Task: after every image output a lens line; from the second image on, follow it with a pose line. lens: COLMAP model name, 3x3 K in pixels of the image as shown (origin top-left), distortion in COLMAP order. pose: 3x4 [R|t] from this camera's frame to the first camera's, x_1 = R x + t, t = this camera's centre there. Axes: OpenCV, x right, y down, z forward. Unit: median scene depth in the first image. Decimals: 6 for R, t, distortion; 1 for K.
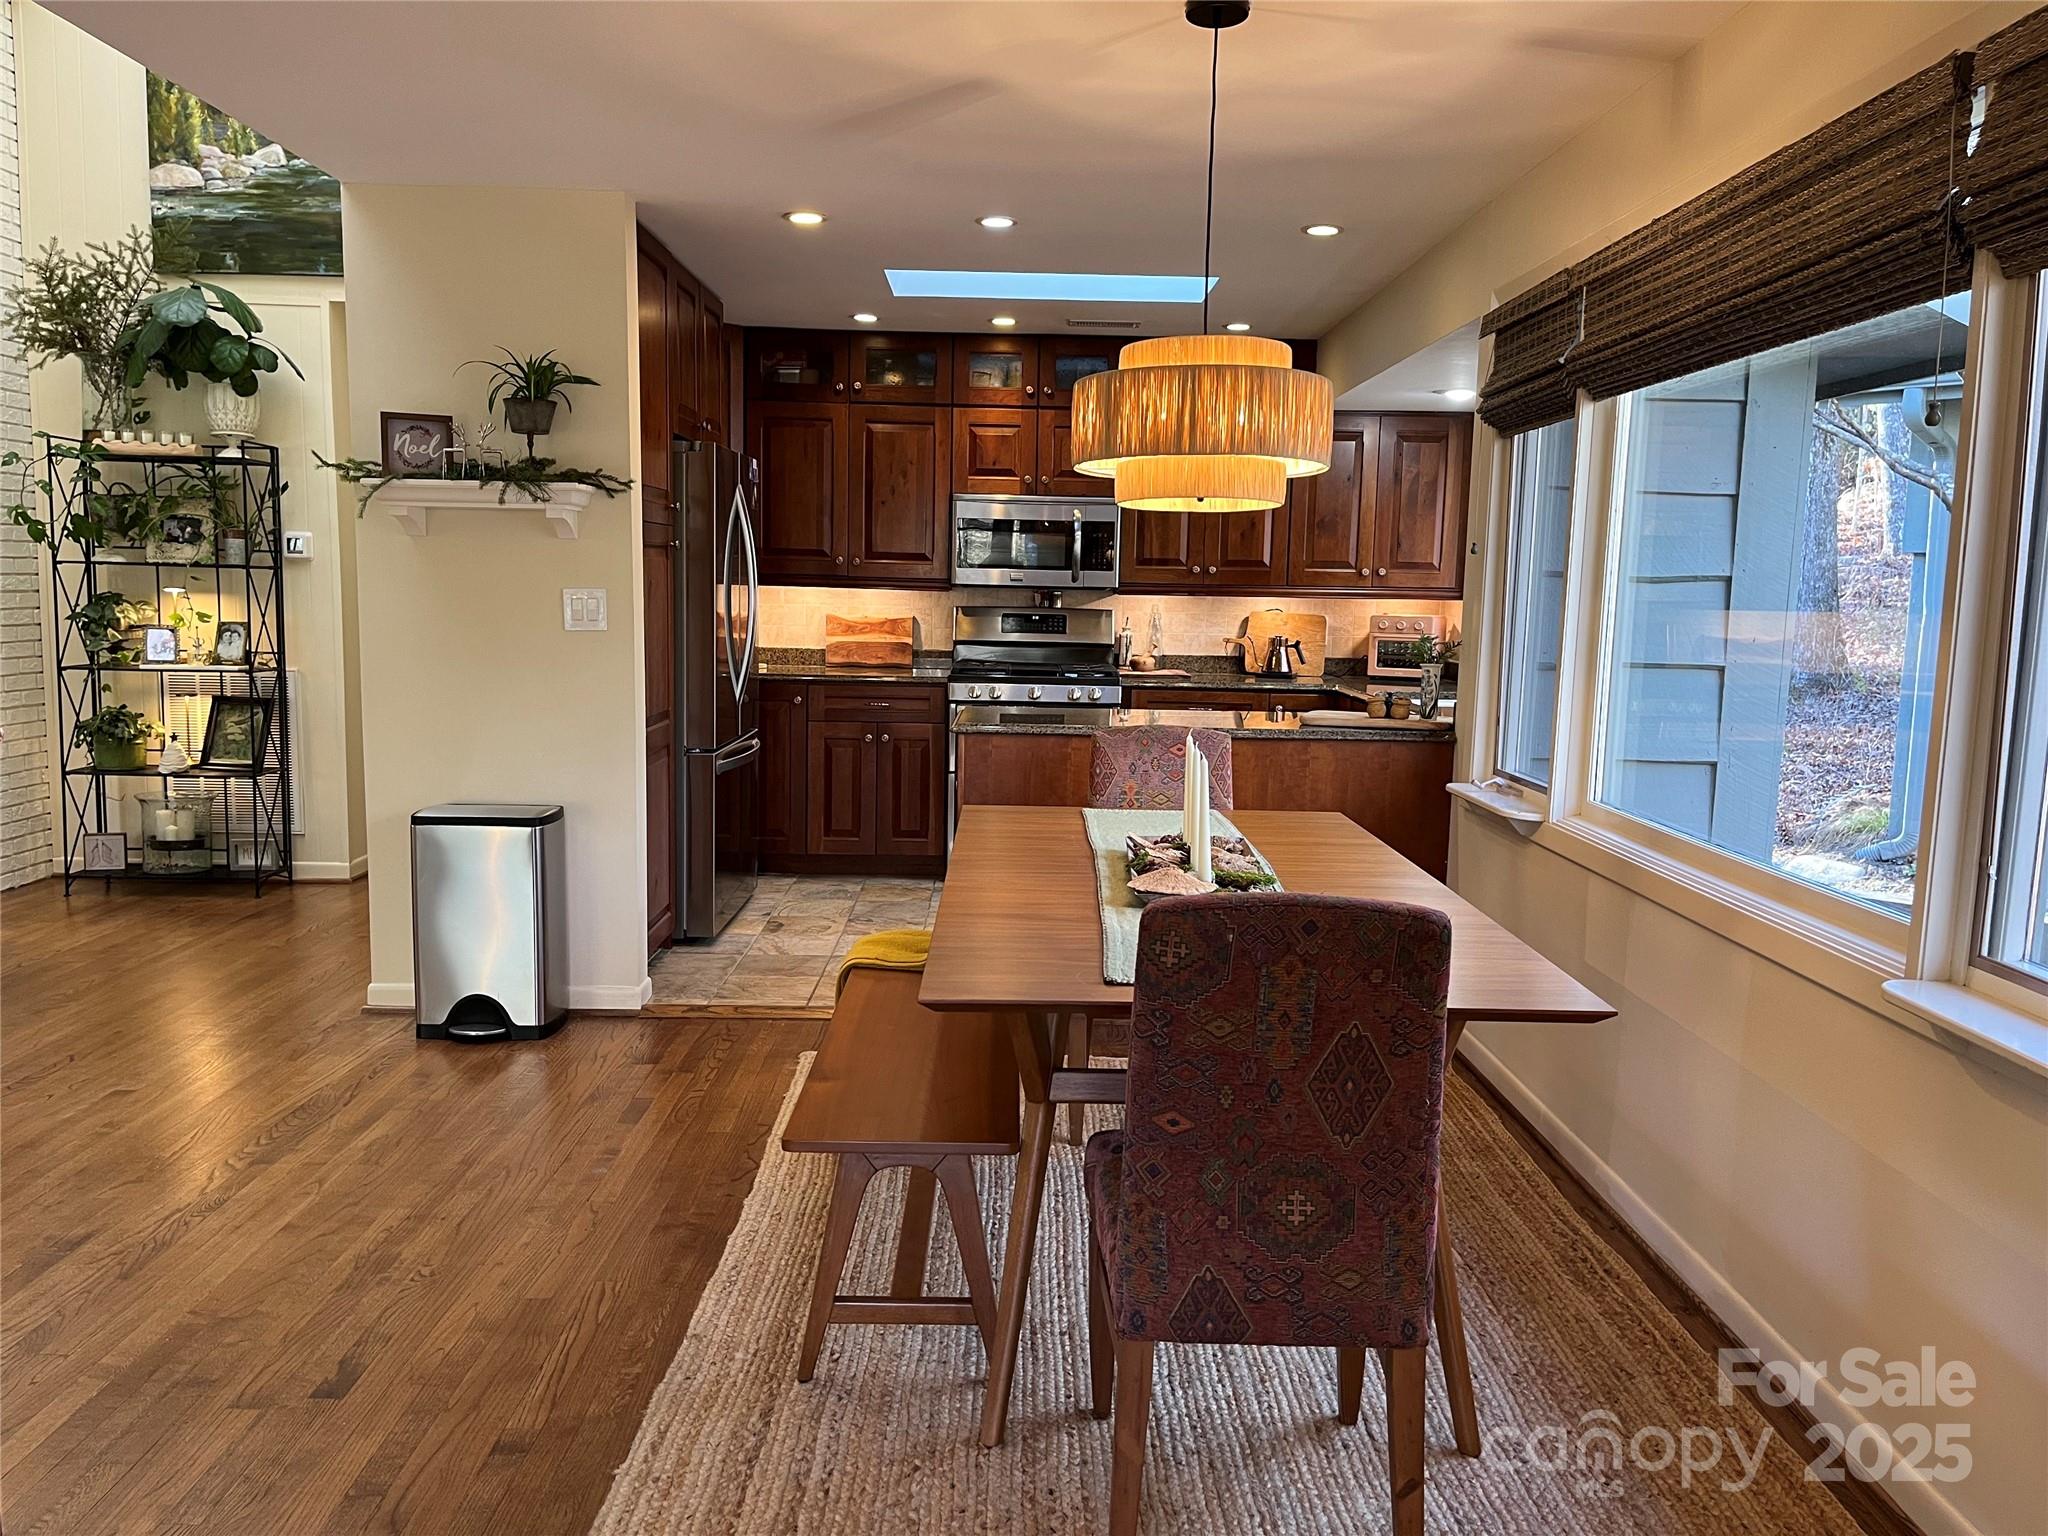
lens RADIAL K [[1518.8, 0, 1027.5], [0, 1518.8, 771.8], [0, 0, 1]] dist [-0.010285, -0.015011]
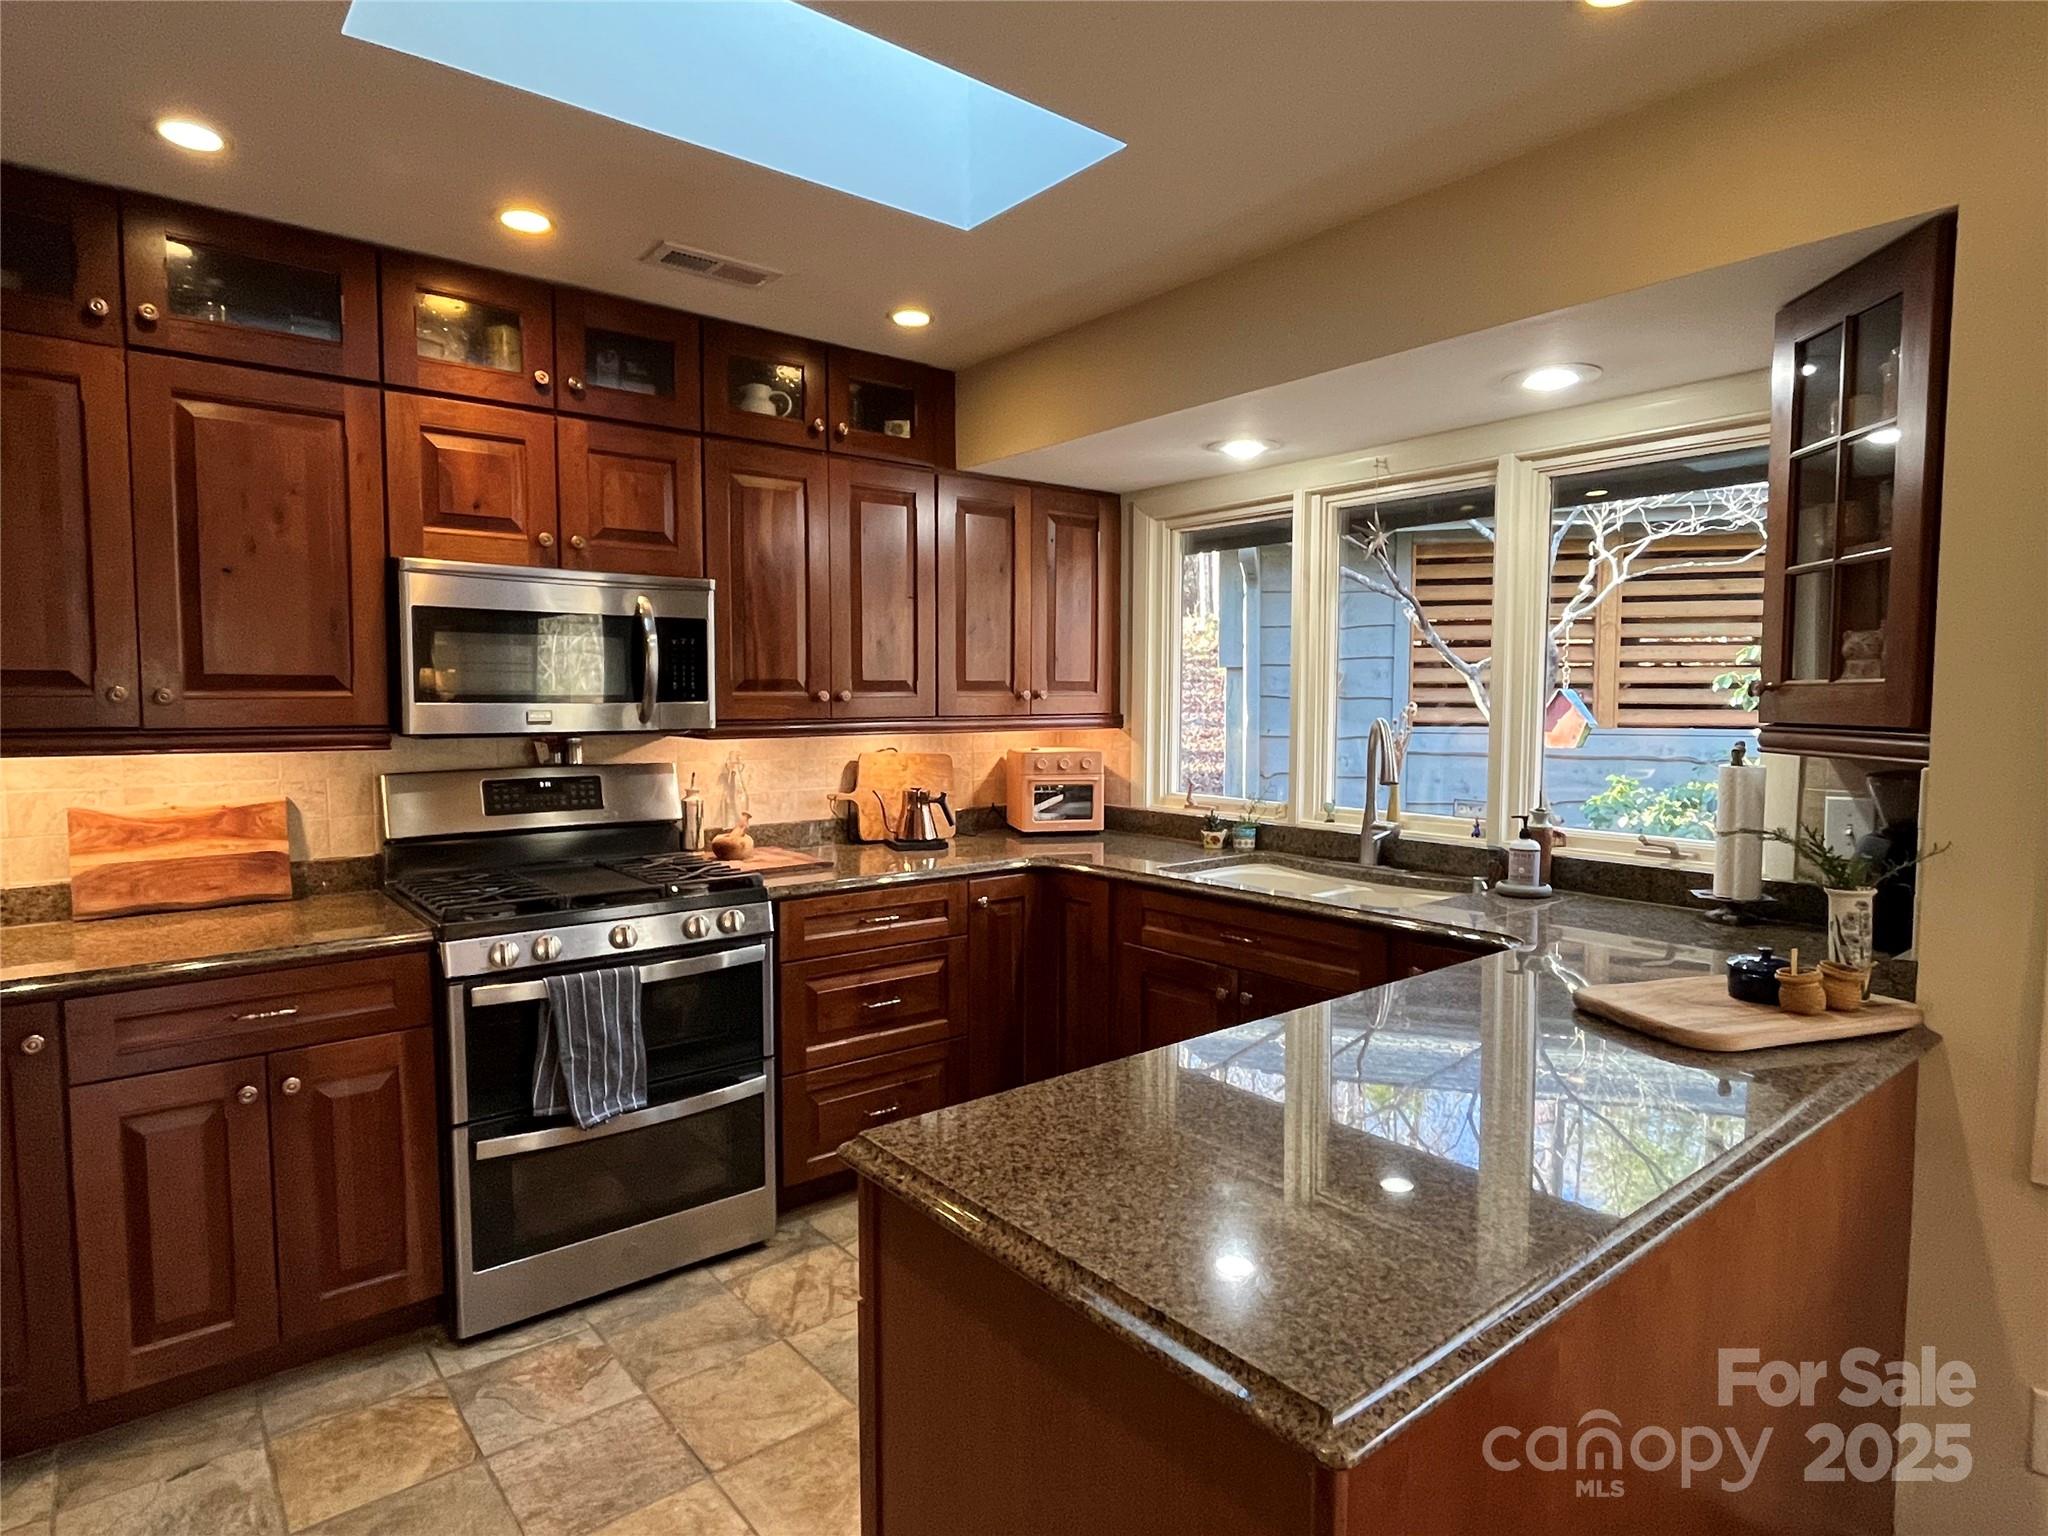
lens RADIAL K [[1151.1, 0, 1023.3], [0, 1151.1, 757.9], [0, 0, 1]] dist [-0.003975, -0.001753]
pose [[0.781470, -0.054546, 0.621554, -0.127873], [0.090991, 0.995485, -0.027041, -0.087754], [-0.617272, 0.077687, 0.782905, 0.578054]]
